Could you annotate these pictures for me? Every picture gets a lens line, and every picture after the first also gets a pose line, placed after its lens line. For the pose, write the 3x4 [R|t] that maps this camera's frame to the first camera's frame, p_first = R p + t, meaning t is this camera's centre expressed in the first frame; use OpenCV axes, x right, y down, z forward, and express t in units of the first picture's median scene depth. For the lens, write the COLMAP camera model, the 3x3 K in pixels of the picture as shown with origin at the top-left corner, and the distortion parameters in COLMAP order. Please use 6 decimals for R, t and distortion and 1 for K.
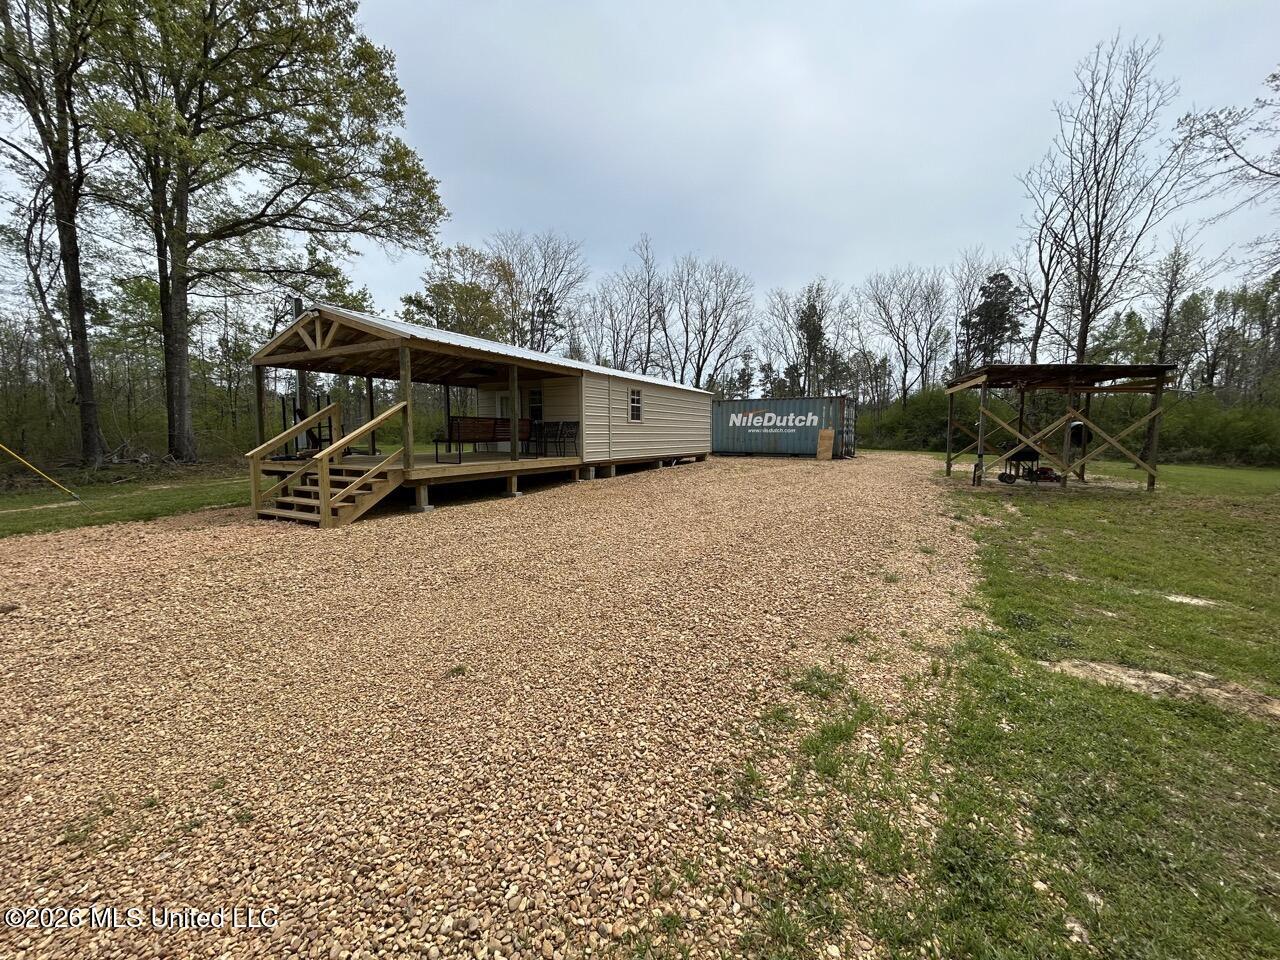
lens RADIAL K [[514.2, 0, 640.0], [0, 514.2, 480.0], [0, 0, 1]] dist [-0.000191, 0.000120]
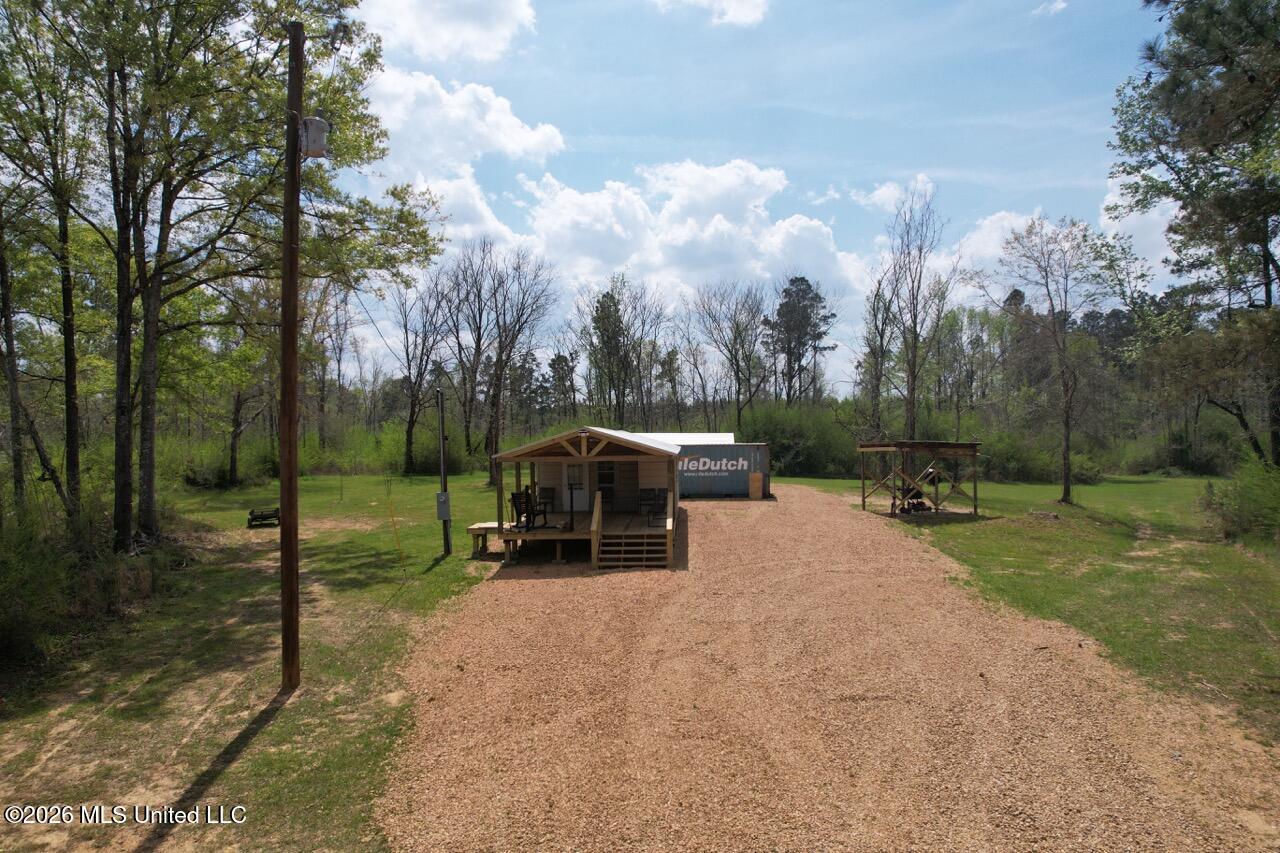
lens RADIAL K [[817.1, 0, 642.6], [0, 817.1, 433.0], [0, 0, 1]] dist [-0.073533, 0.070699]
pose [[0.898400, -0.015579, 0.438901, -0.617294], [0.057556, 0.994928, -0.082498, -0.047186], [-0.435390, 0.099377, 0.894740, -0.491254]]
